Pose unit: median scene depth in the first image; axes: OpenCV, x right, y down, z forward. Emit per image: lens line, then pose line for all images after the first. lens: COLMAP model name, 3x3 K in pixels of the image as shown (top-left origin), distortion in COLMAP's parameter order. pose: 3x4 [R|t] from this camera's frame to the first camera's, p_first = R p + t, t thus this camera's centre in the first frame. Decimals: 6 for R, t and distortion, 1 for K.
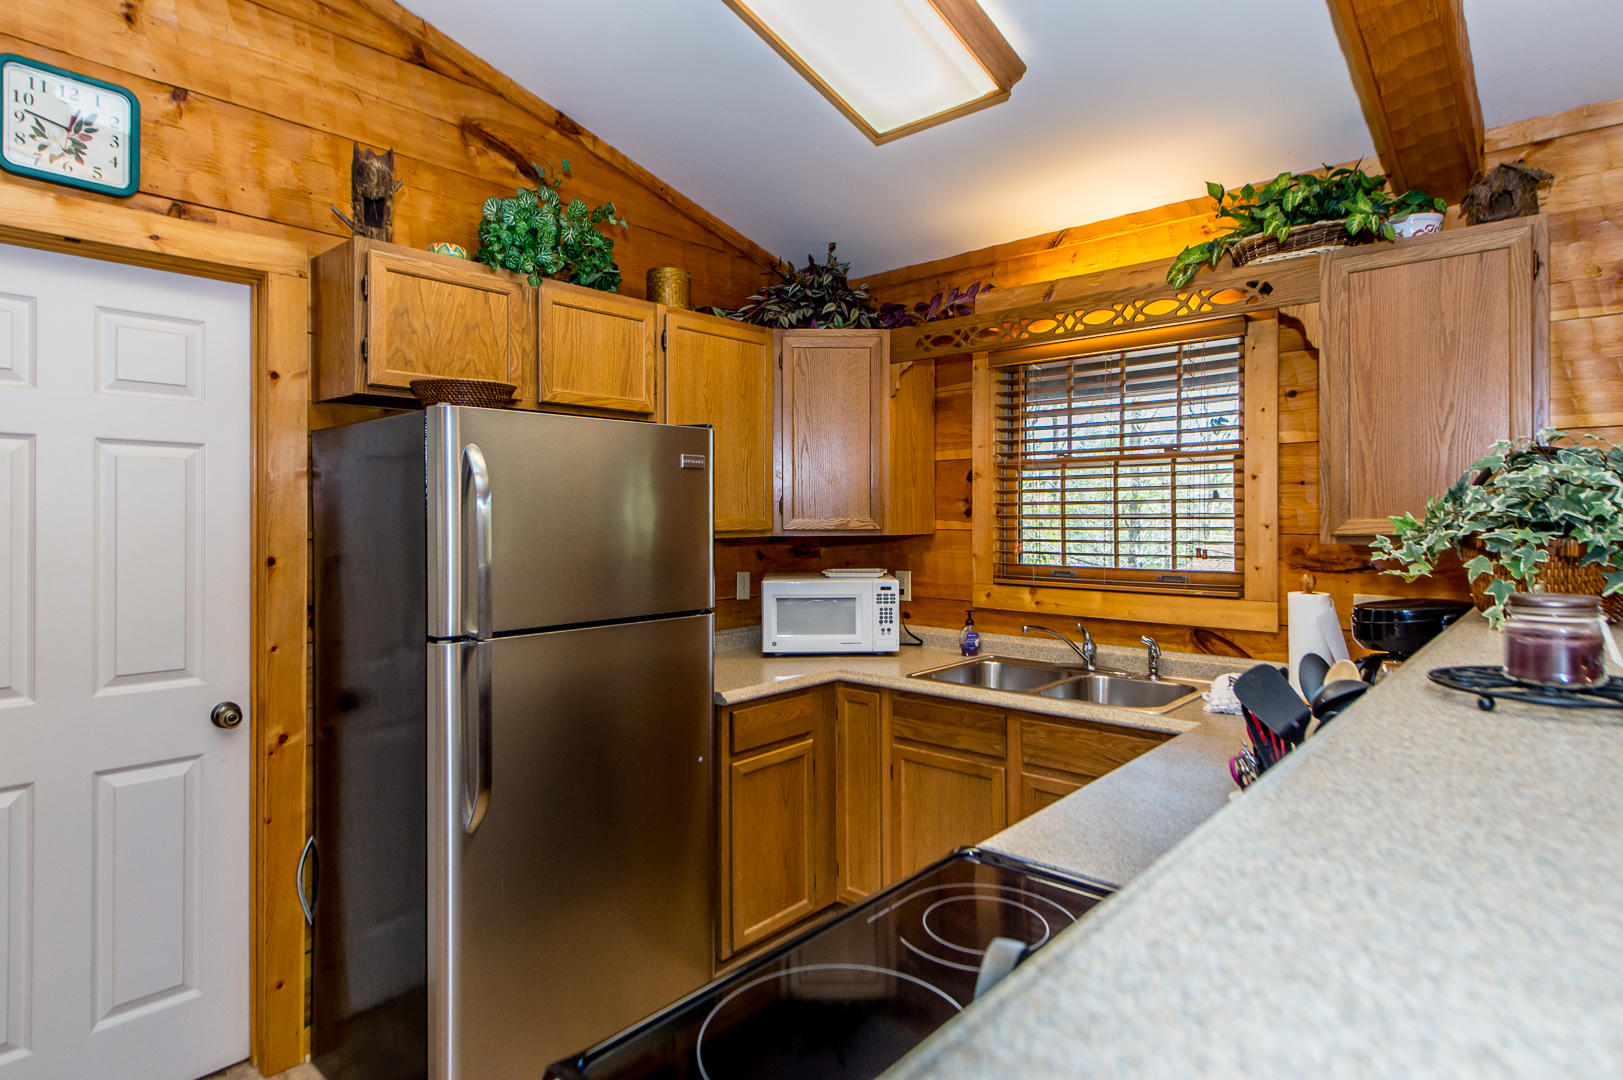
lens RADIAL K [[875.1, 0, 801.4], [0, 875.1, 524.8], [0, 0, 1]] dist [0.021705, -0.010714]
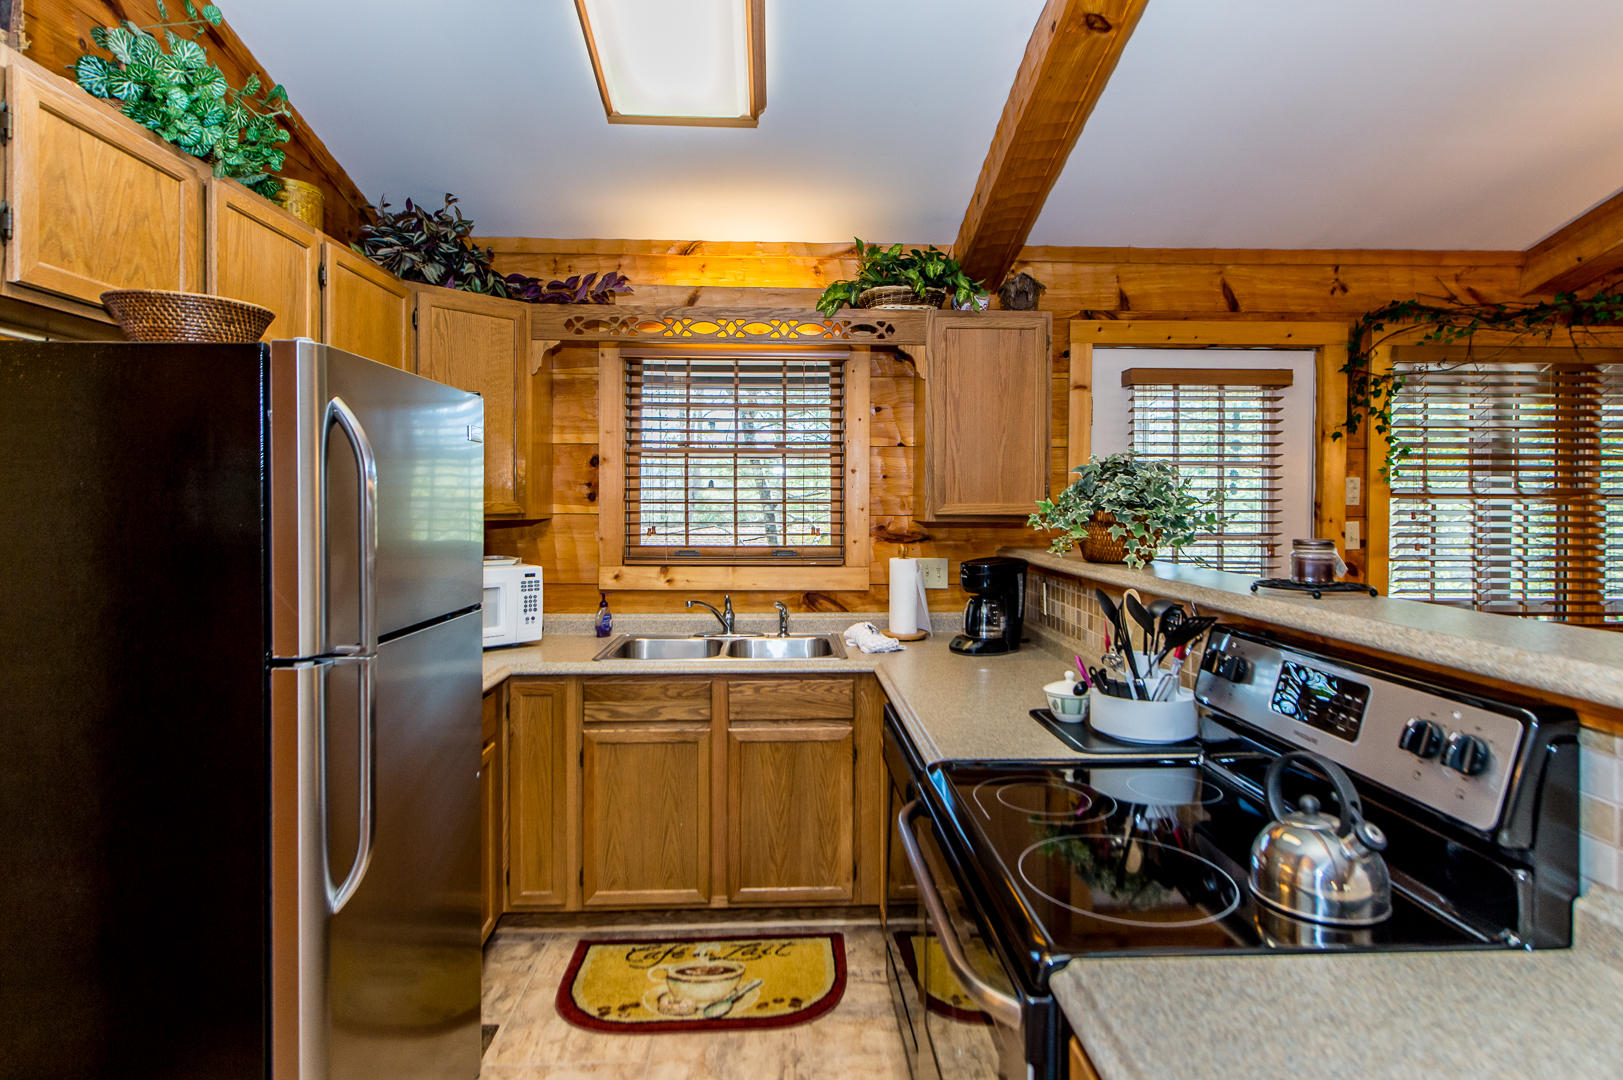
lens RADIAL K [[875.1, 0, 843.8], [0, 875.1, 524.9], [0, 0, 1]] dist [0.021705, -0.010714]
pose [[0.719199, -0.012706, 0.694688, -0.367991], [0.002479, 0.999873, 0.015721, 0.004100], [-0.694800, -0.009584, 0.719139, 0.083690]]
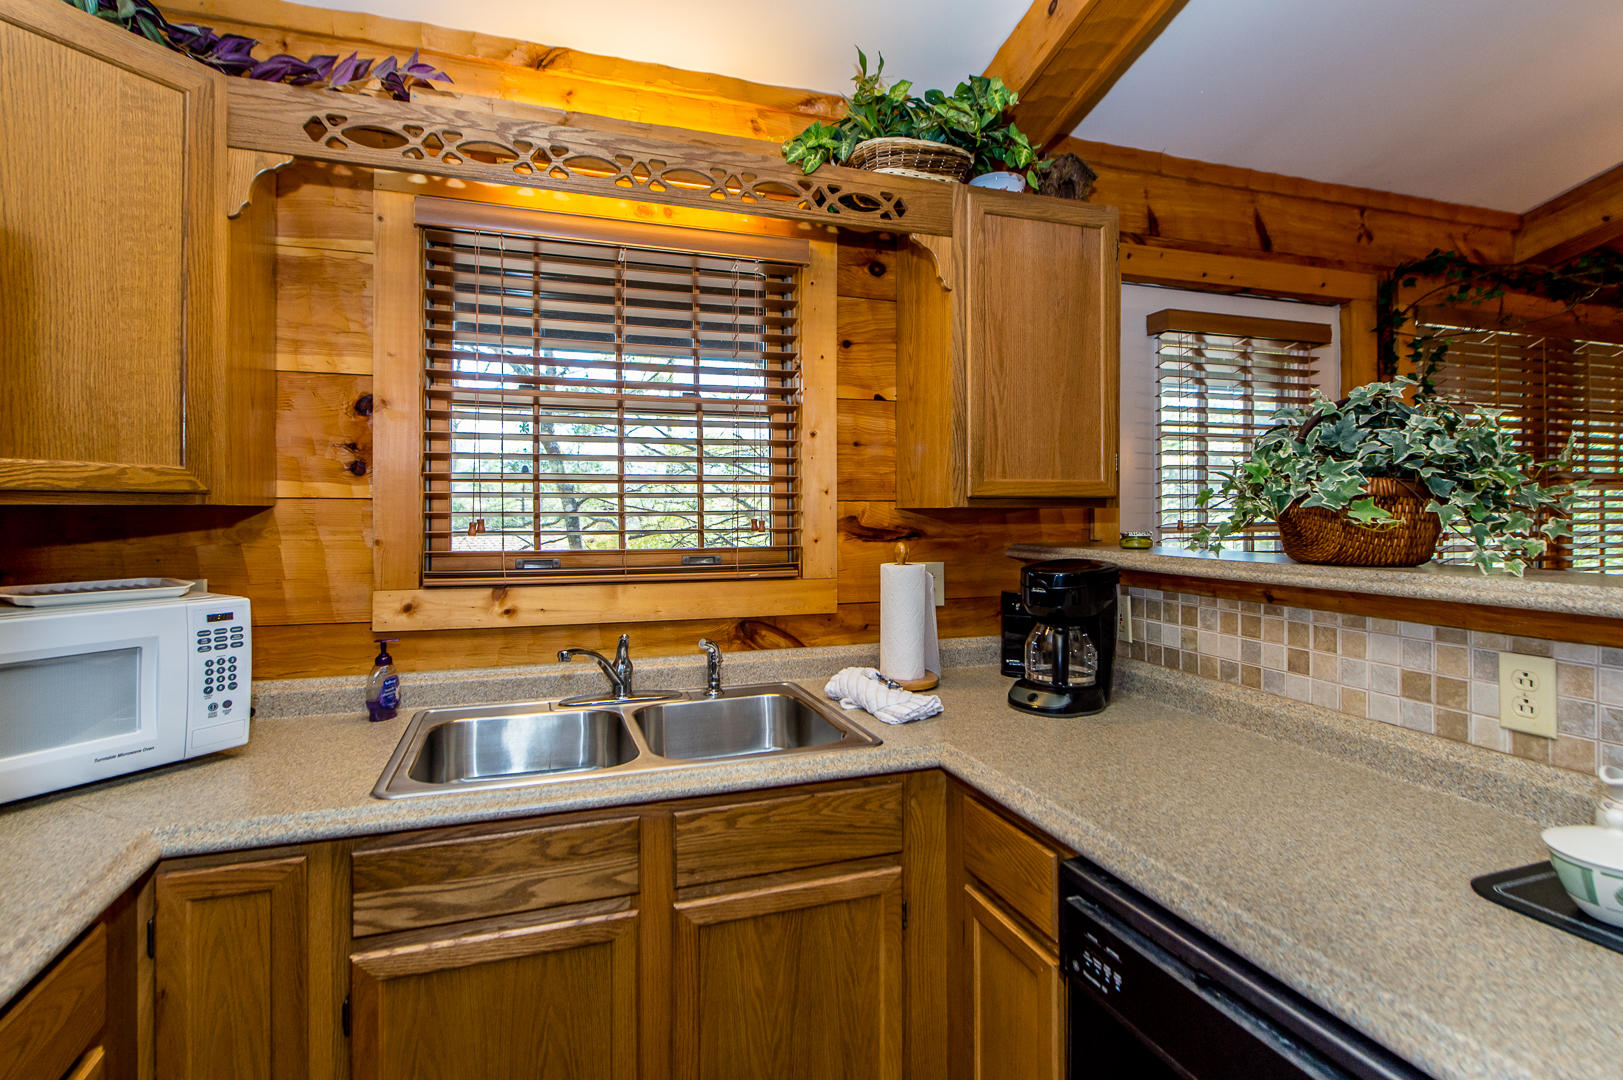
lens RADIAL K [[831.2, 0, 894.7], [0, 831.2, 508.2], [0, 0, 1]] dist [0.009392, -0.004580]
pose [[0.468241, 0.000388, 0.883601, -0.152674], [0.007662, 0.999961, -0.004499, 0.021108], [-0.883568, 0.008876, 0.468219, 0.528031]]
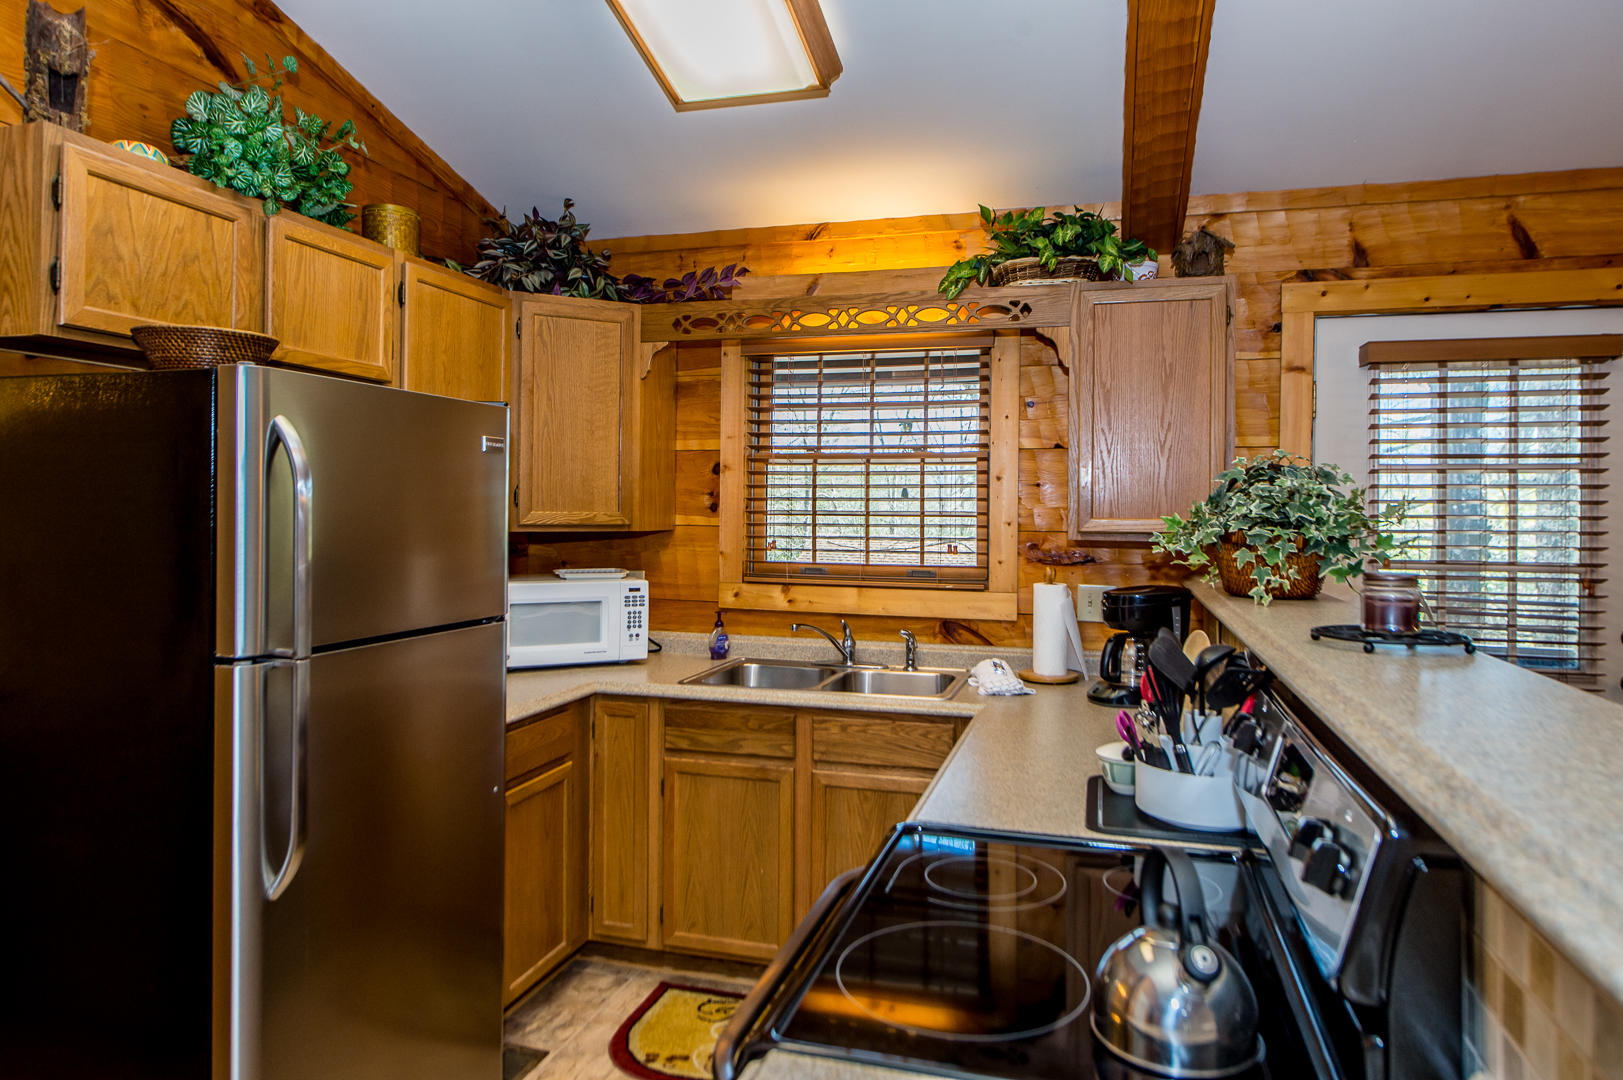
lens RADIAL K [[1016.4, 0, 804.3], [0, 1016.4, 523.3], [0, 0, 1]] dist [-0.003669, -0.000785]
pose [[0.904089, 0.006928, 0.427287, -0.225325], [-0.008164, 0.999966, 0.001062, 0.001443], [-0.427266, -0.004449, 0.904115, -0.029491]]
